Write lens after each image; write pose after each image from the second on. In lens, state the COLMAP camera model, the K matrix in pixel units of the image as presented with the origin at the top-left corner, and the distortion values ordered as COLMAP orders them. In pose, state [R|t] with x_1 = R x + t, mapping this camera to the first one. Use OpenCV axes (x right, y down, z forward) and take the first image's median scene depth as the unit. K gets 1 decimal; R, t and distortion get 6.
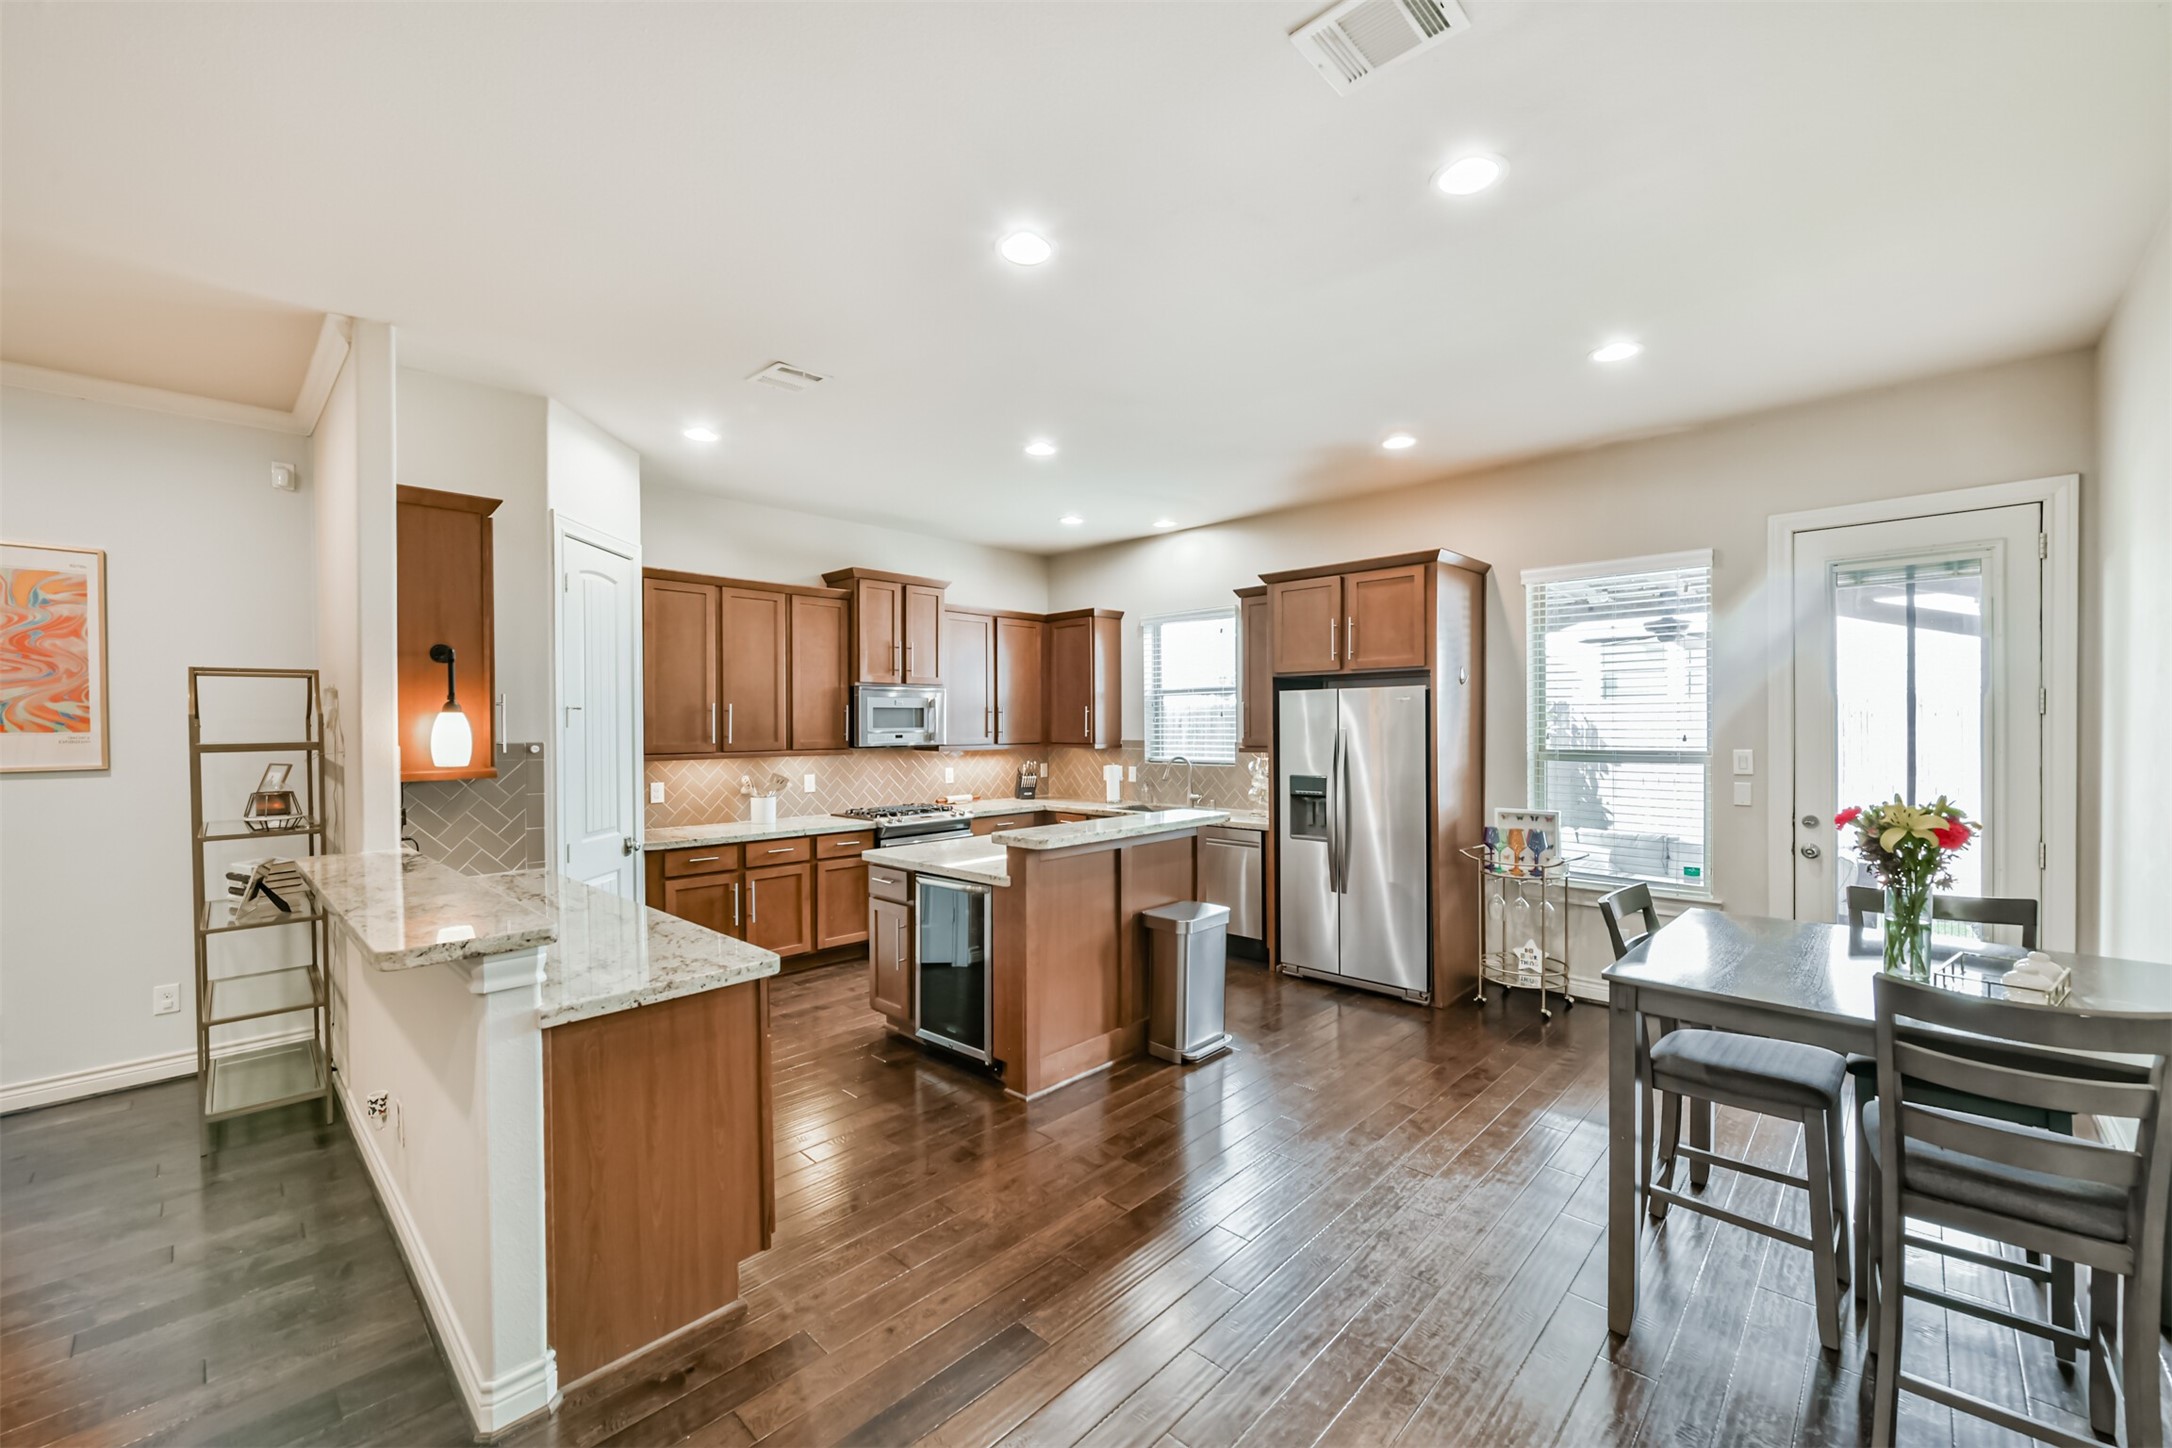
lens RADIAL K [[865.7, 0, 1093.8], [0, 865.7, 730.3], [0, 0, 1]] dist [-0.000715, -0.000071]
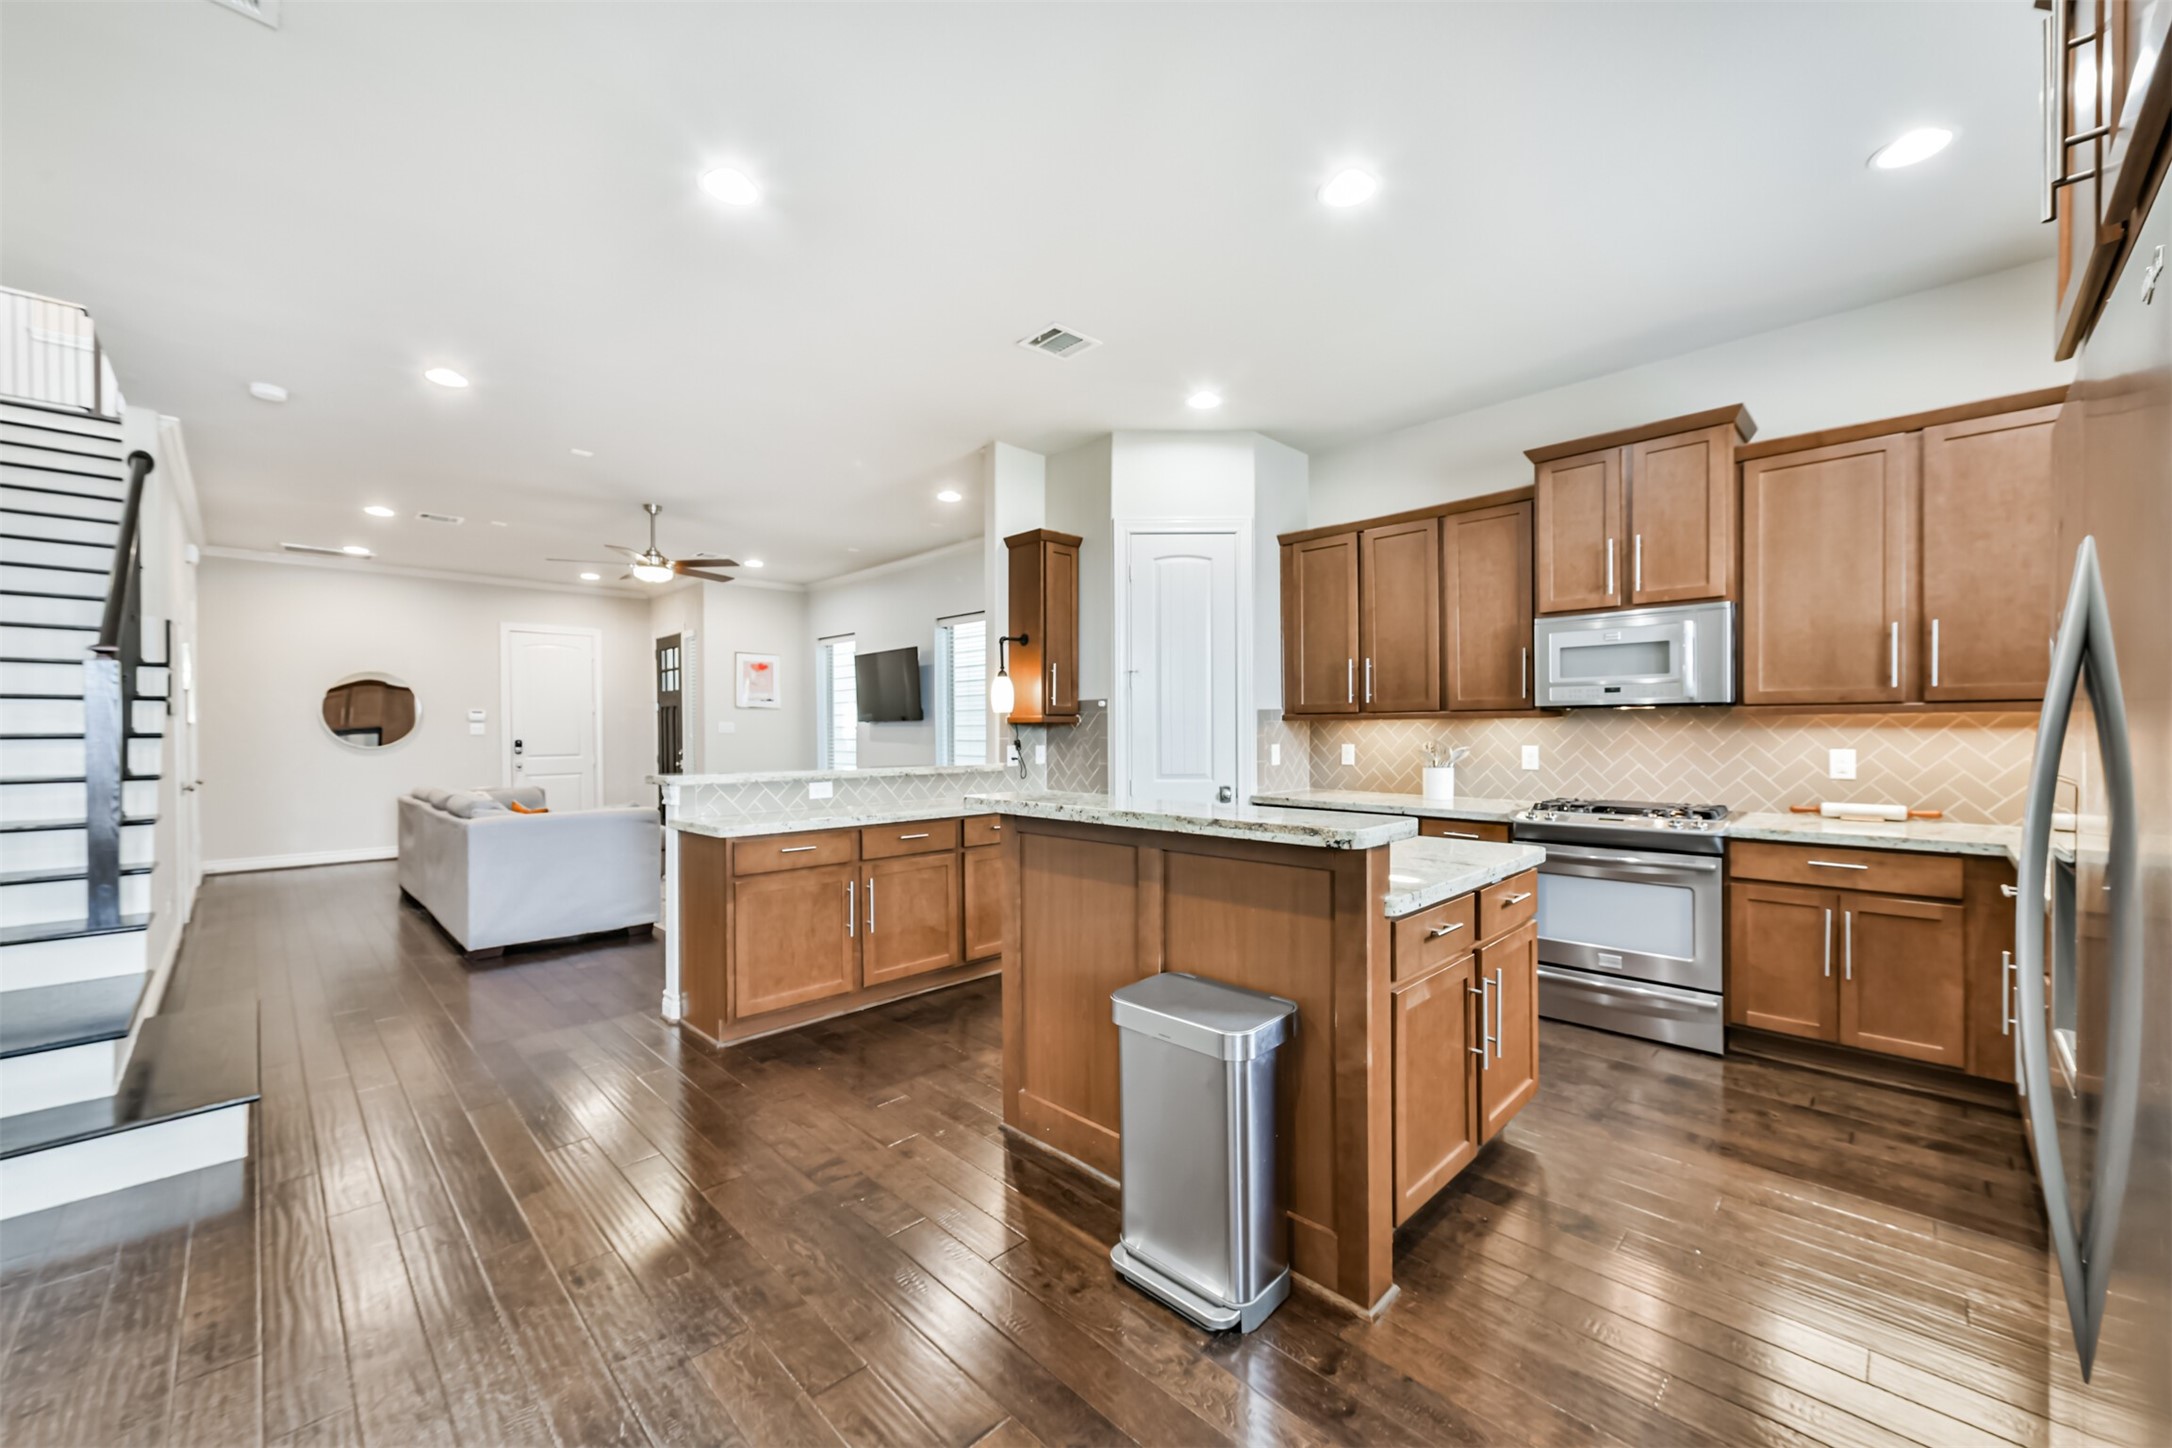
lens RADIAL K [[831.8, 0, 1091.8], [0, 831.8, 733.4], [0, 0, 1]] dist [0.002001, 0.000239]
pose [[-0.021639, 0.010261, -0.999713, 0.574029], [-0.004162, 0.999938, 0.010353, 0.049726], [0.999757, 0.004385, -0.021595, 0.923368]]
